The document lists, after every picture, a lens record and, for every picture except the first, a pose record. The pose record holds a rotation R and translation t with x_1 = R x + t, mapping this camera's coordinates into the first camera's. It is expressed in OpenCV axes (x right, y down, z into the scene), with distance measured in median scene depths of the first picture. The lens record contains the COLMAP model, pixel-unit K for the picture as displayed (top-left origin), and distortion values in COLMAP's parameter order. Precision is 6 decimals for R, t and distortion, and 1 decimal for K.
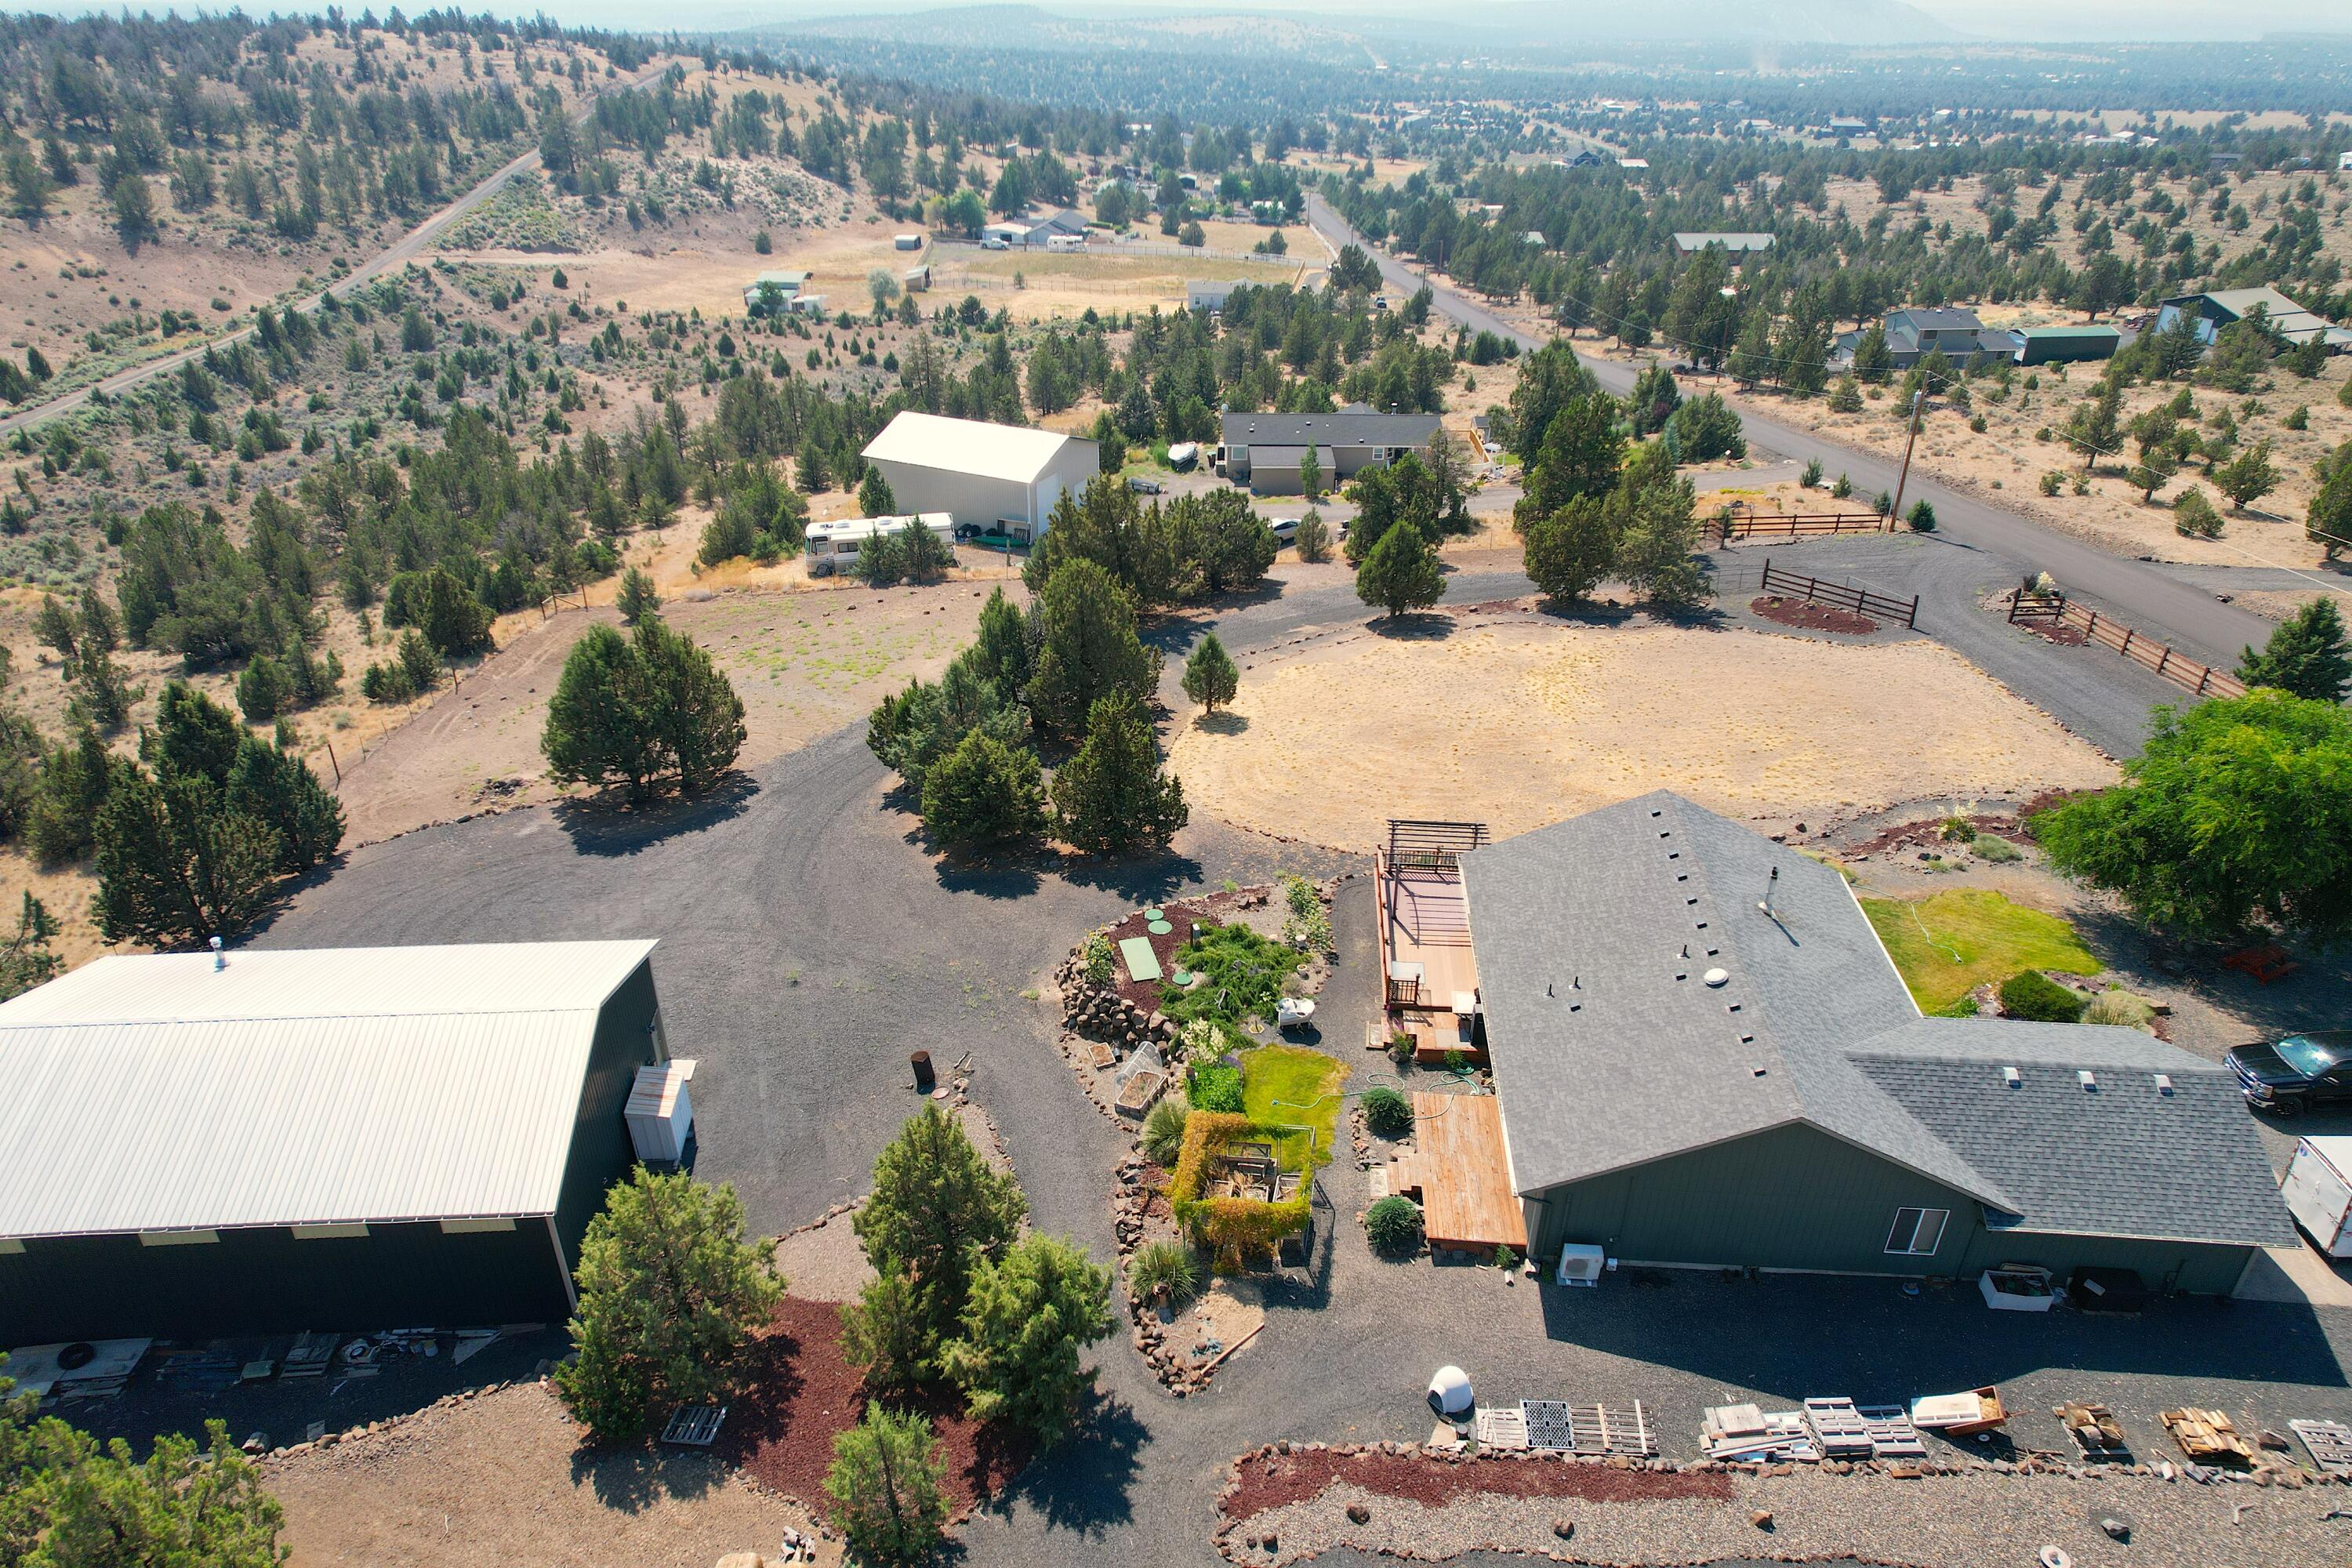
lens RADIAL K [[1501.4, 0, 1176.0], [0, 1501.4, 784.0], [0, 0, 1]] dist [-0.075542, 0.068167]
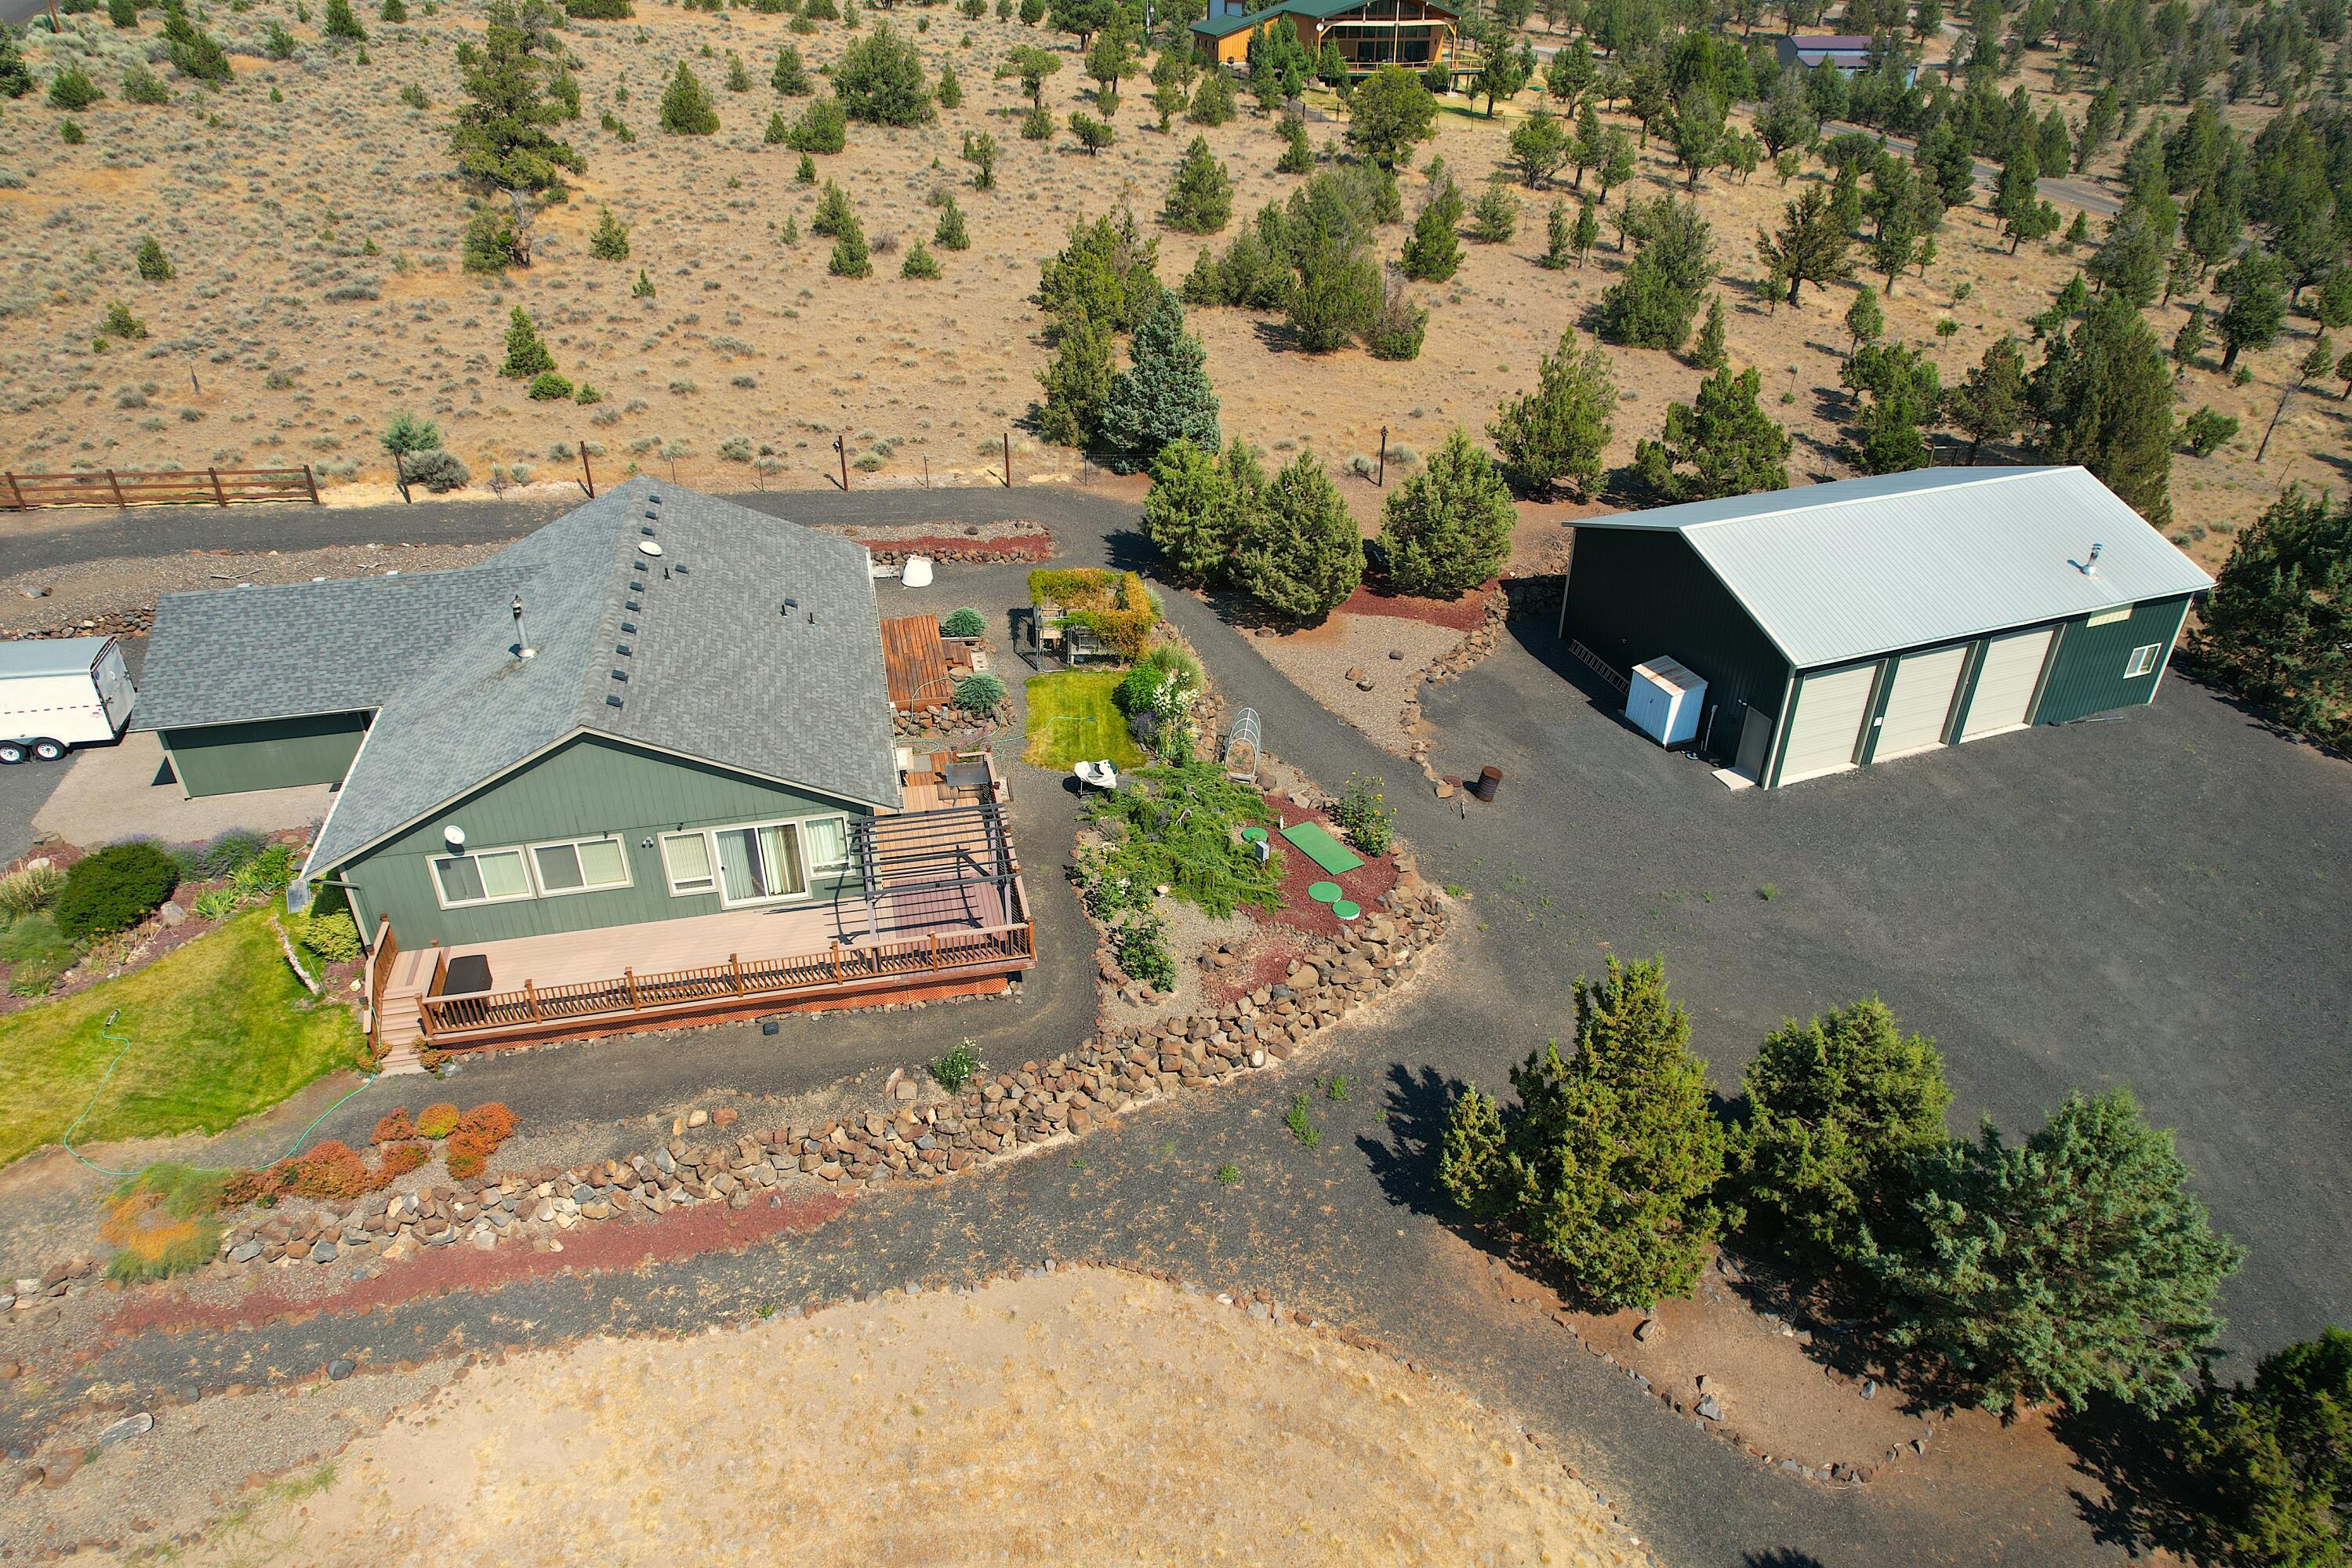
lens RADIAL K [[1501.4, 0, 1176.0], [0, 1501.4, 784.0], [0, 0, 1]] dist [-0.075542, 0.068167]
pose [[-0.957358, 0.144384, -0.250239, 0.108395], [-0.146526, 0.503837, 0.851280, -0.248309], [0.248991, 0.851646, -0.461197, 0.605878]]
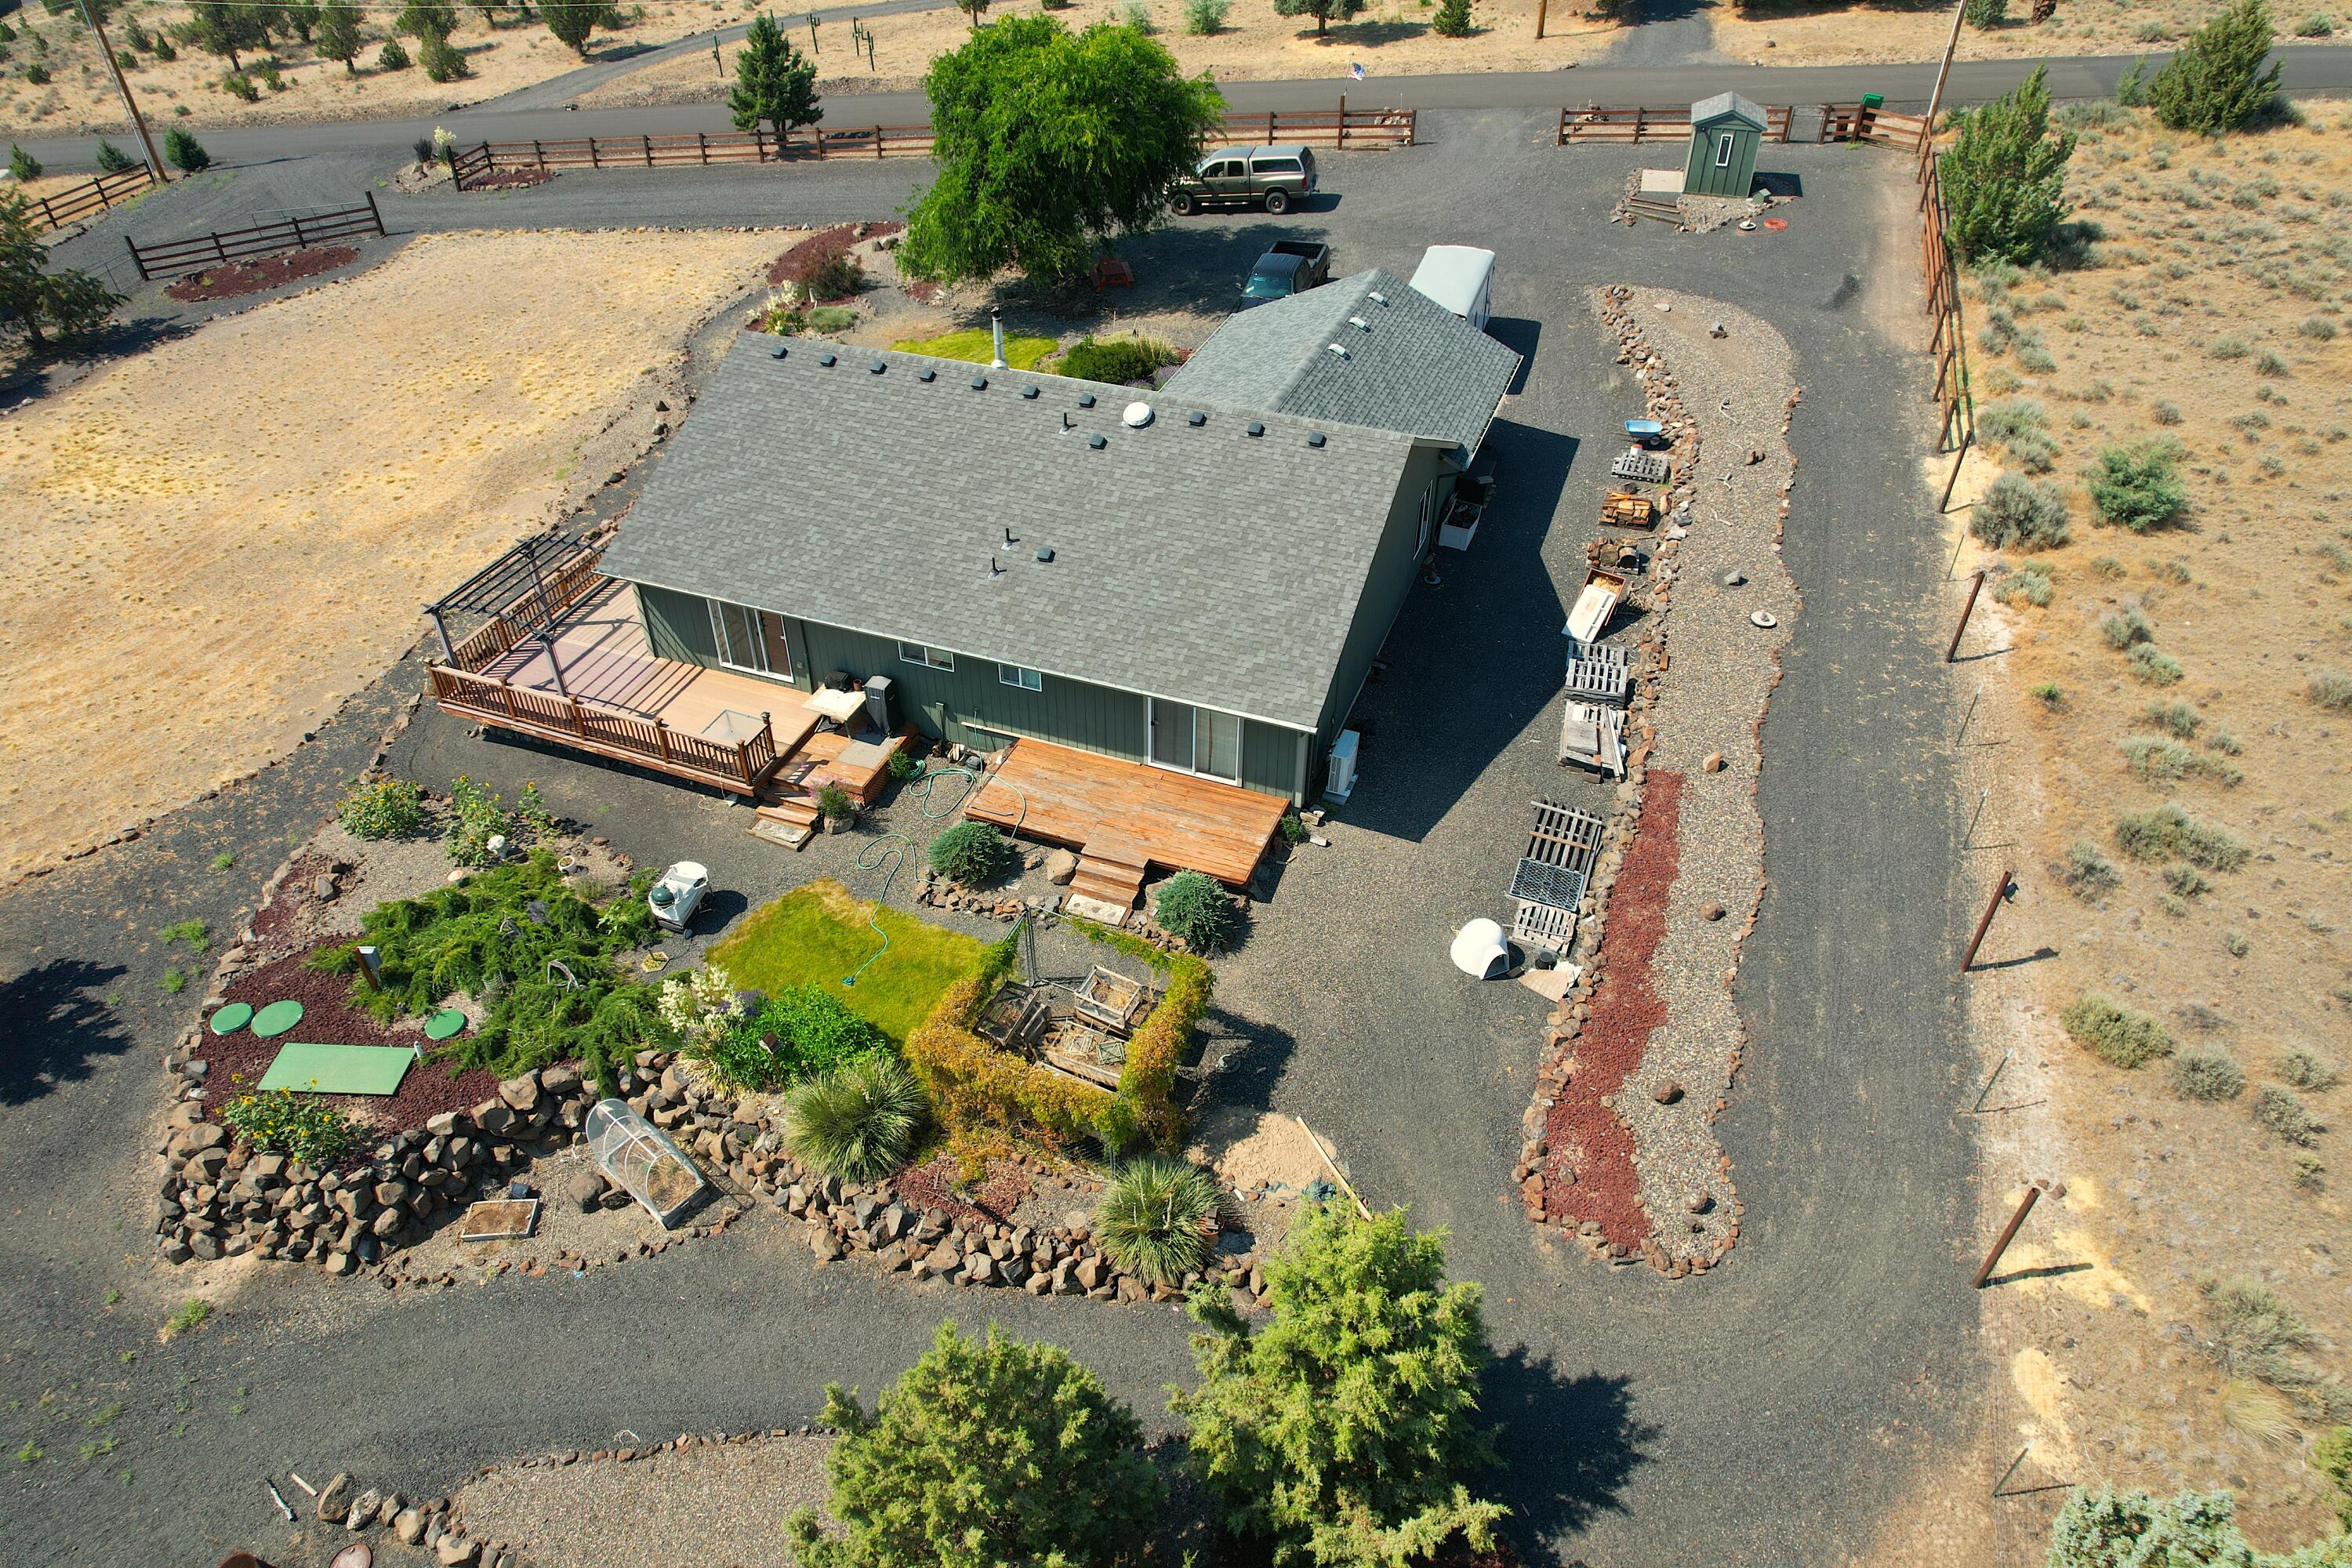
lens RADIAL K [[1507.8, 0, 1177.3], [0, 1507.8, 777.8], [0, 0, 1]] dist [-0.082660, 0.076956]
pose [[0.283495, -0.596563, 0.750828, -0.119516], [0.465984, 0.769997, 0.435849, -0.020276], [-0.838147, 0.226313, 0.496279, 0.230026]]
